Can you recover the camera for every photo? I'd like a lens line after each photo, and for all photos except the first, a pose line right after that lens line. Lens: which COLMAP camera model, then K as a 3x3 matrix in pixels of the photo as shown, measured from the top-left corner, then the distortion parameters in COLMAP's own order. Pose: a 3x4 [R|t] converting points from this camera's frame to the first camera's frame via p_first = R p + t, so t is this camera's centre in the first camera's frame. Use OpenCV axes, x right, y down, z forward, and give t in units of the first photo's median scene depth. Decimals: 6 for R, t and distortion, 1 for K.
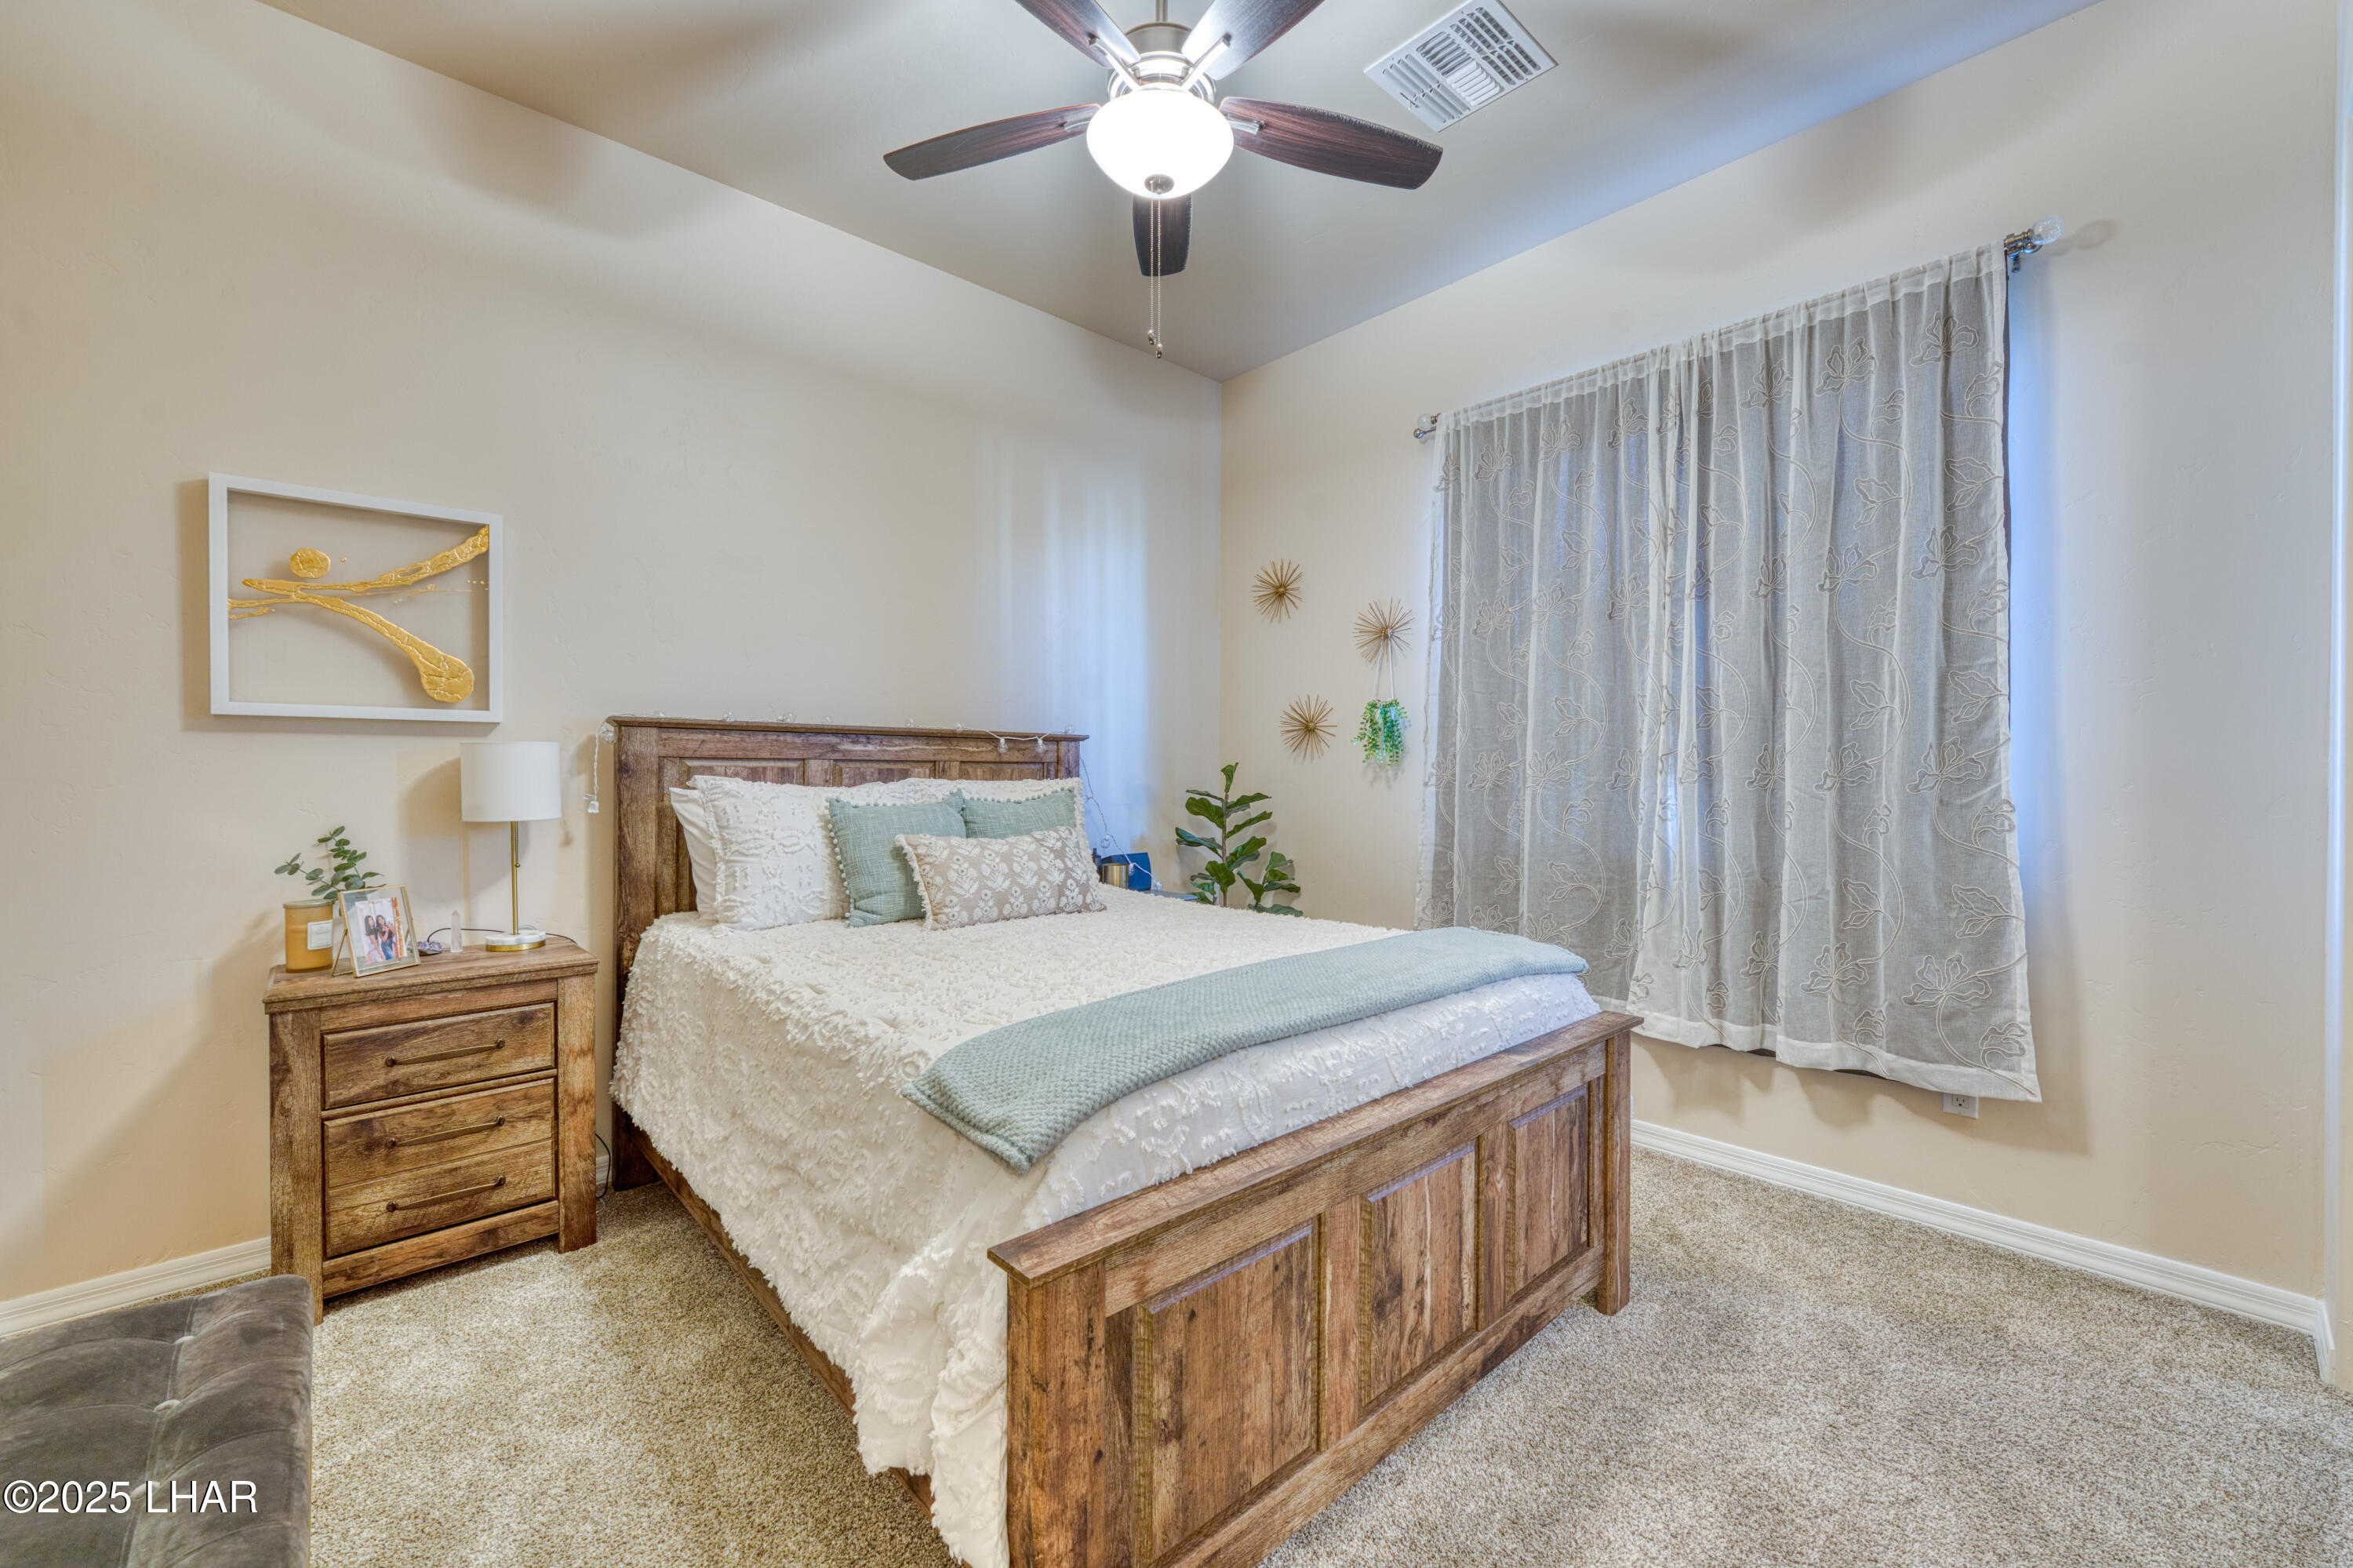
lens RADIAL K [[944.5, 0, 1171.9], [0, 944.5, 785.8], [0, 0, 1]] dist [-0.004268, 0.000834]
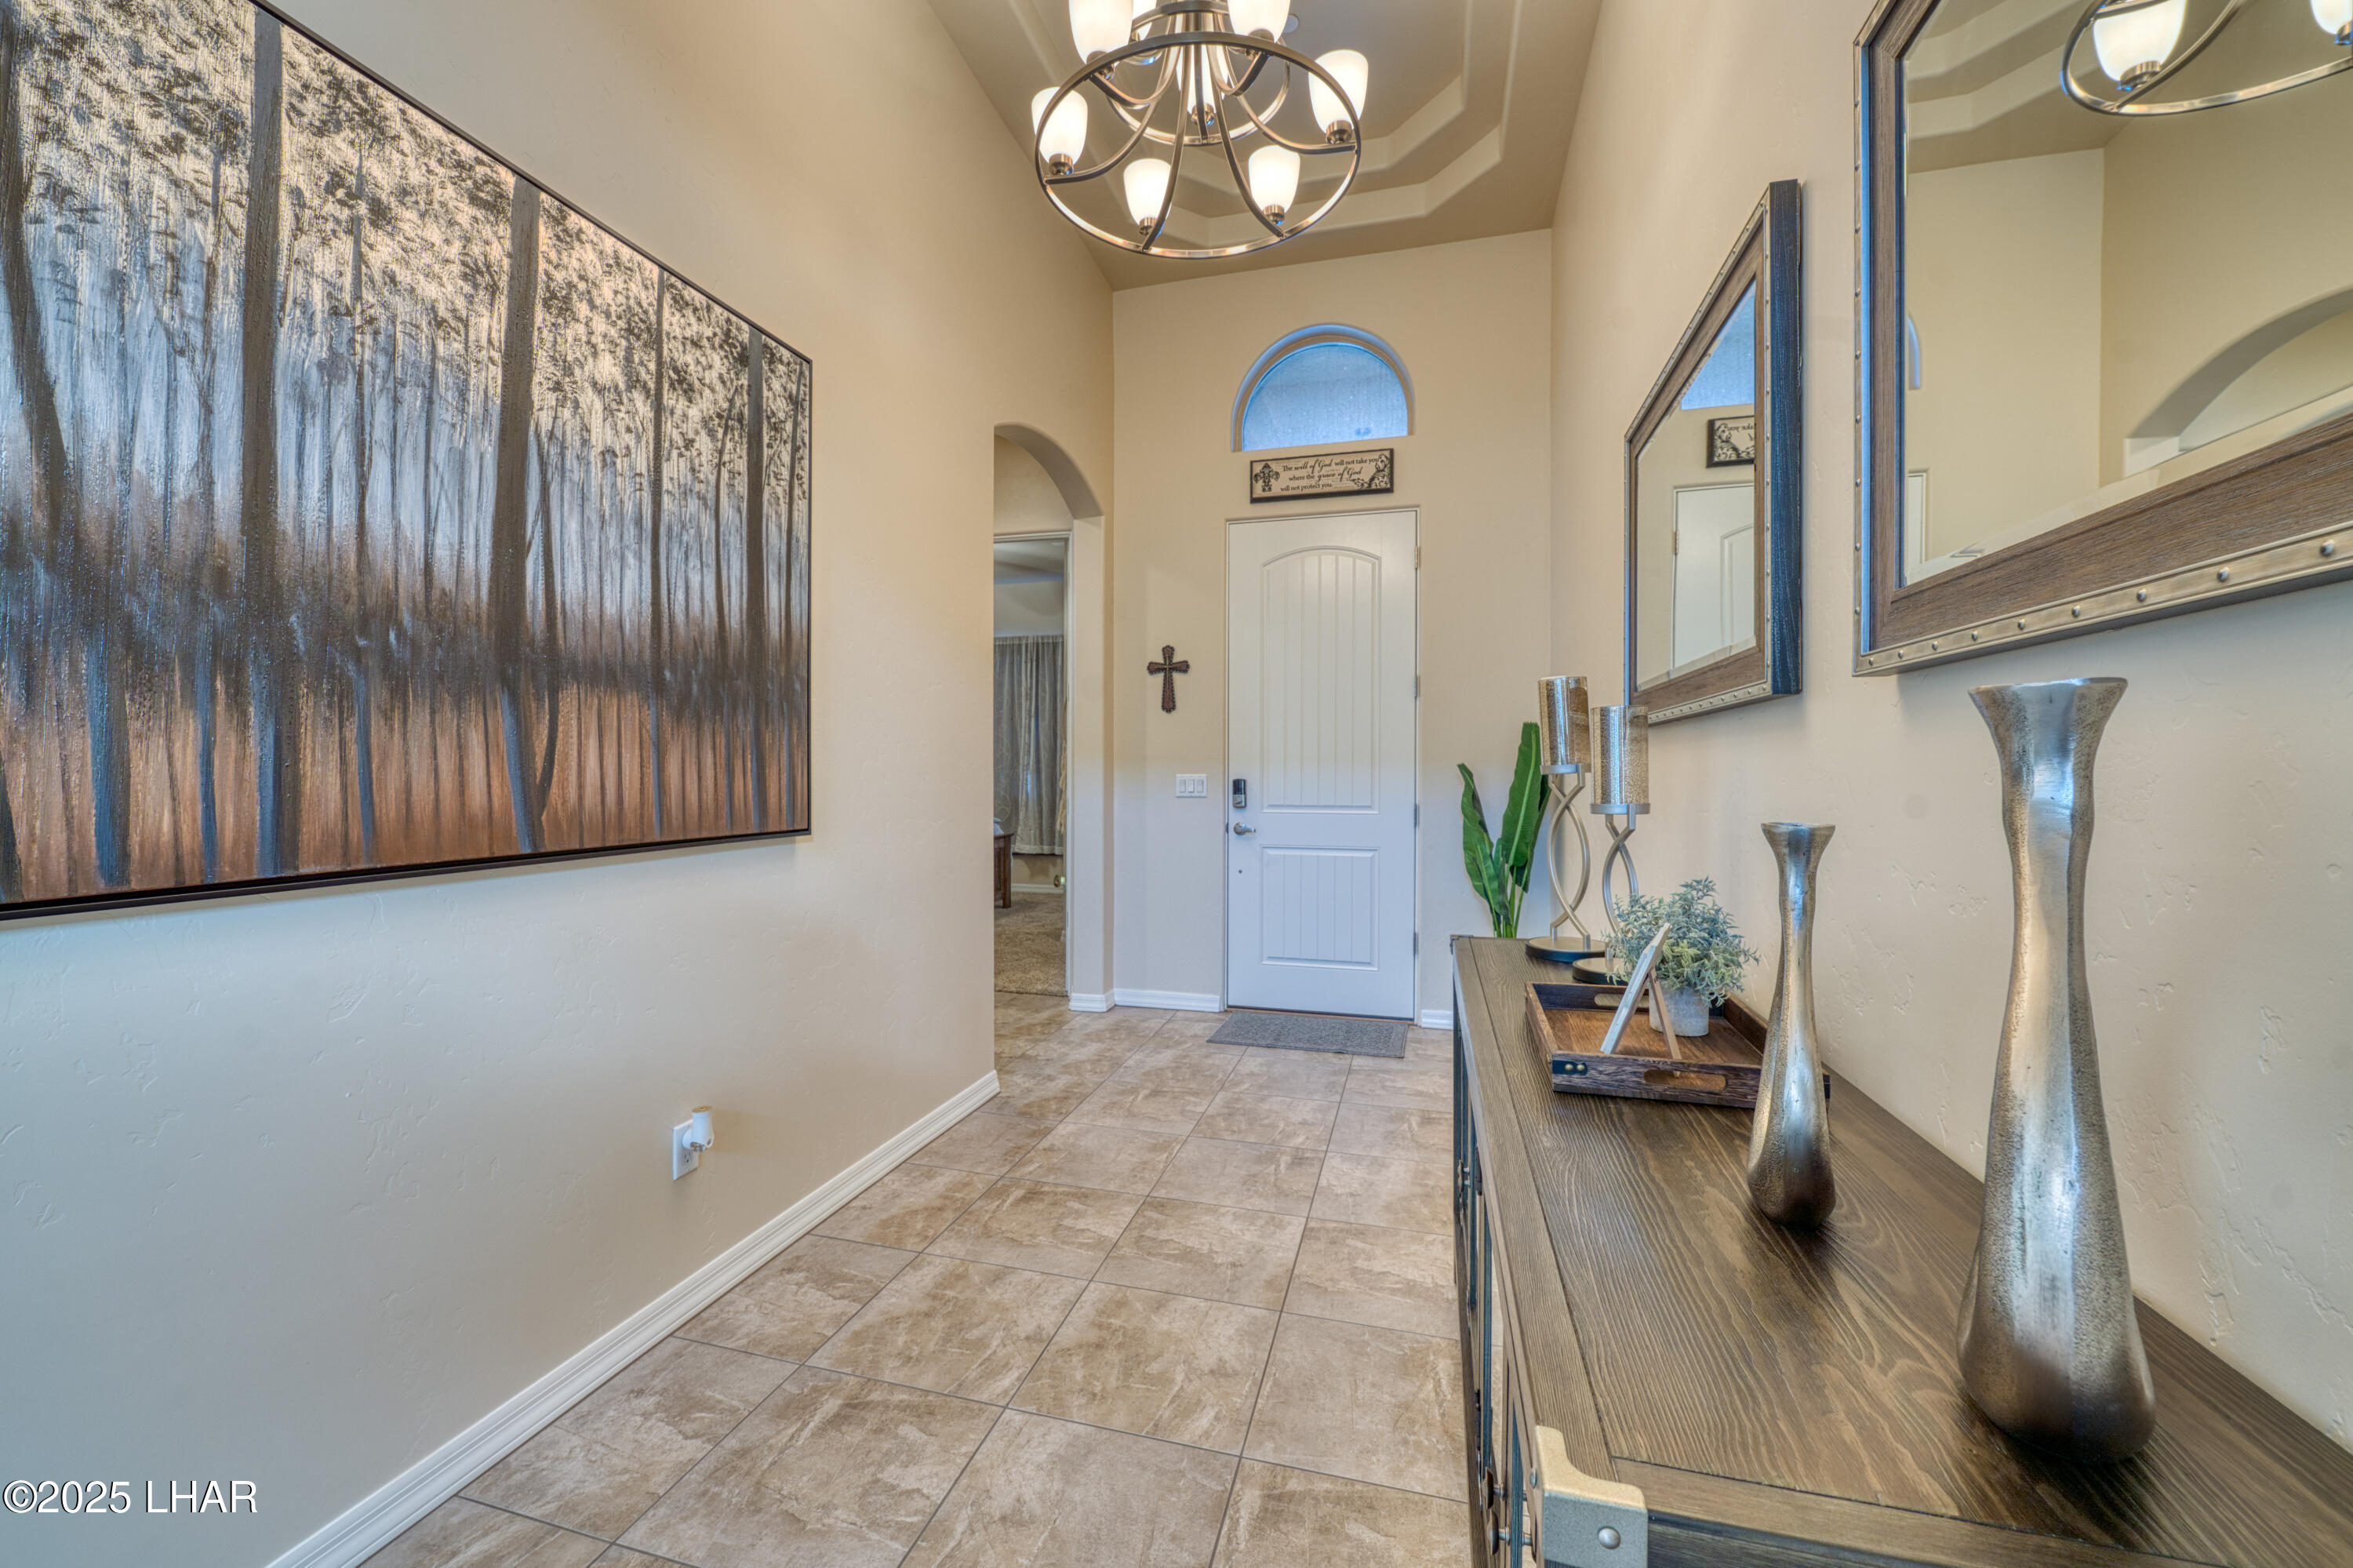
lens RADIAL K [[944.5, 0, 1157.0], [0, 944.5, 774.3], [0, 0, 1]] dist [-0.004268, 0.000834]
pose [[0.851741, 0.001357, 0.523961, -0.788081], [-0.000588, 0.999998, -0.001635, 0.005783], [-0.523963, 0.001084, 0.851741, -1.981002]]
